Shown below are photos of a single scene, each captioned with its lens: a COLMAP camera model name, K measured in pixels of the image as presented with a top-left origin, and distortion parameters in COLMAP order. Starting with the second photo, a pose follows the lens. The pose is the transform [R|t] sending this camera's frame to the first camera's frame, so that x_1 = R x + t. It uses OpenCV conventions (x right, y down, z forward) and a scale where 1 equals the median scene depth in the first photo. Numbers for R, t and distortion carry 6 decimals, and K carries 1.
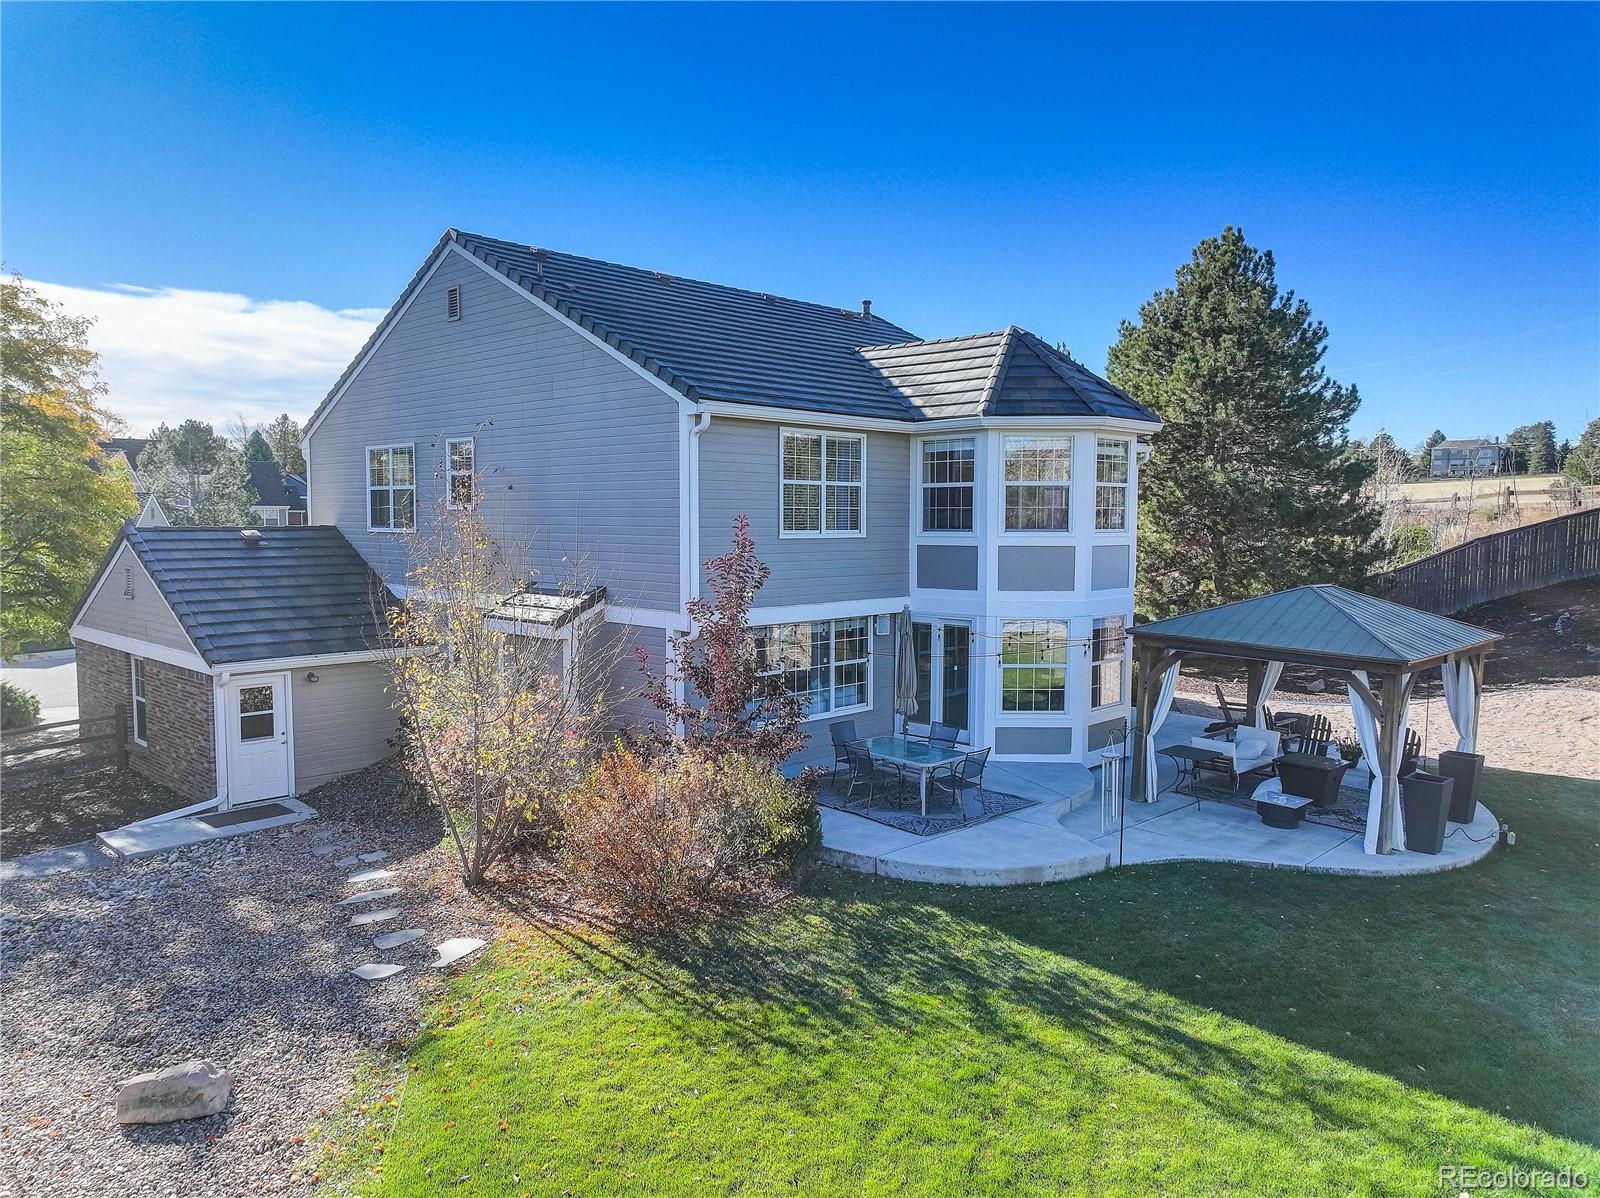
lens RADIAL K [[1119.1, 0, 800.0], [0, 1119.1, 599.0], [0, 0, 1]] dist [0.018980, 0.003707]
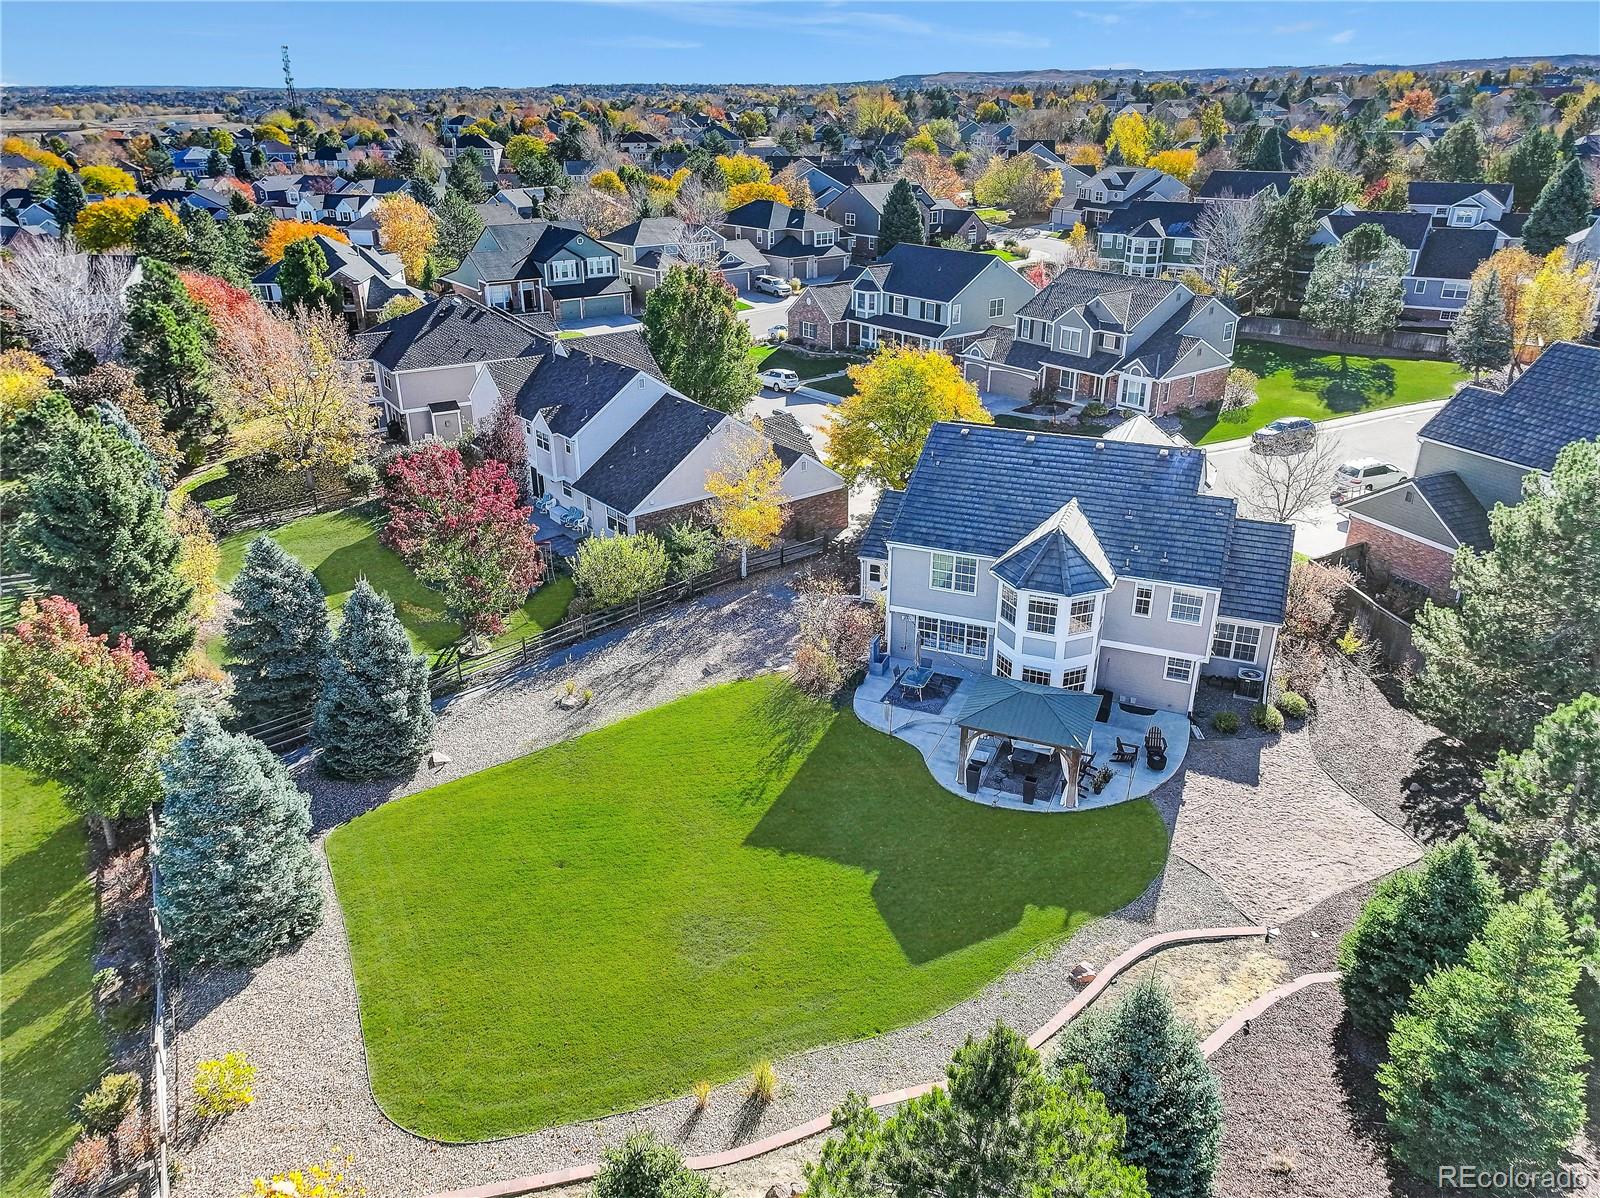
lens RADIAL K [[1119.1, 0, 800.0], [0, 1119.1, 599.0], [0, 0, 1]] dist [0.018980, 0.003707]
pose [[0.365181, 0.375662, -0.851775, 2.159306], [-0.063926, 0.922925, 0.379635, -1.026890], [0.928739, -0.084185, 0.361049, -0.276302]]
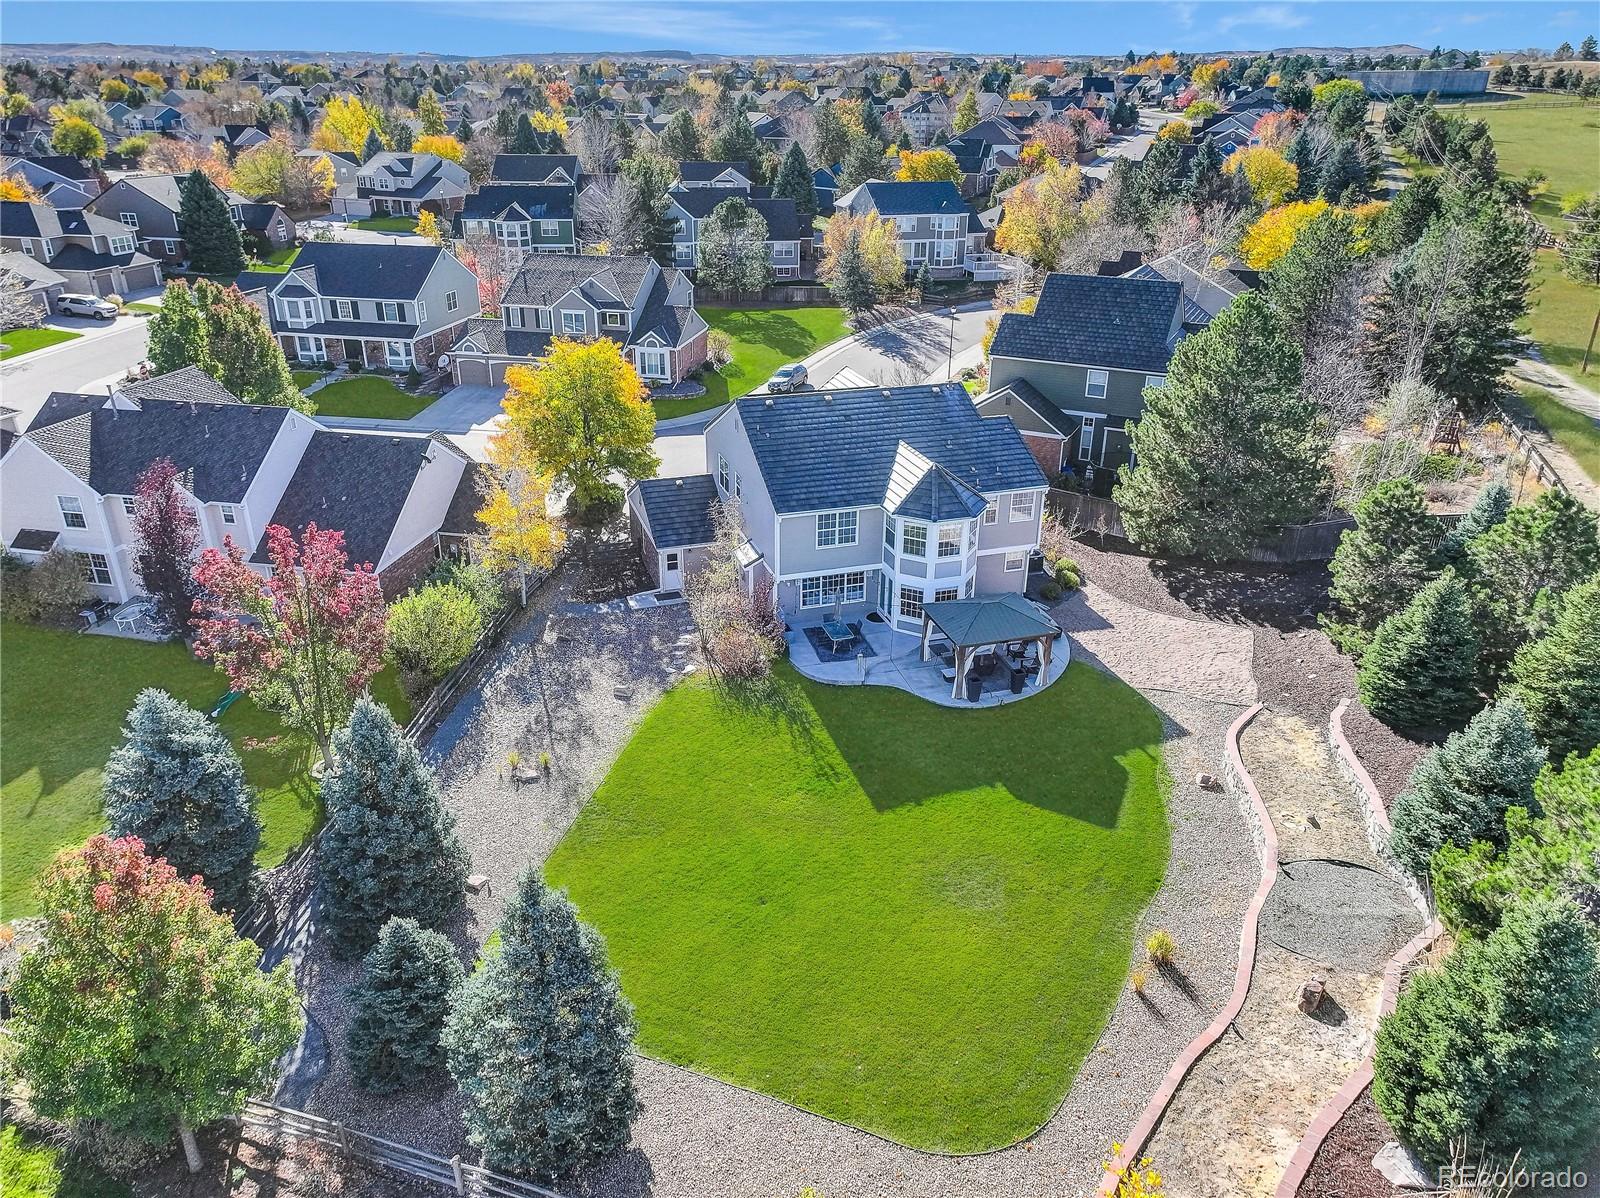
lens RADIAL K [[1120.3, 0, 800.0], [0, 1120.3, 599.0], [0, 0, 1]] dist [0.010297, 0.025391]
pose [[0.883862, 0.197466, -0.424023, 1.175672], [-0.038293, 0.934024, 0.355151, -0.942377], [0.466178, -0.297667, 0.833110, -1.441509]]
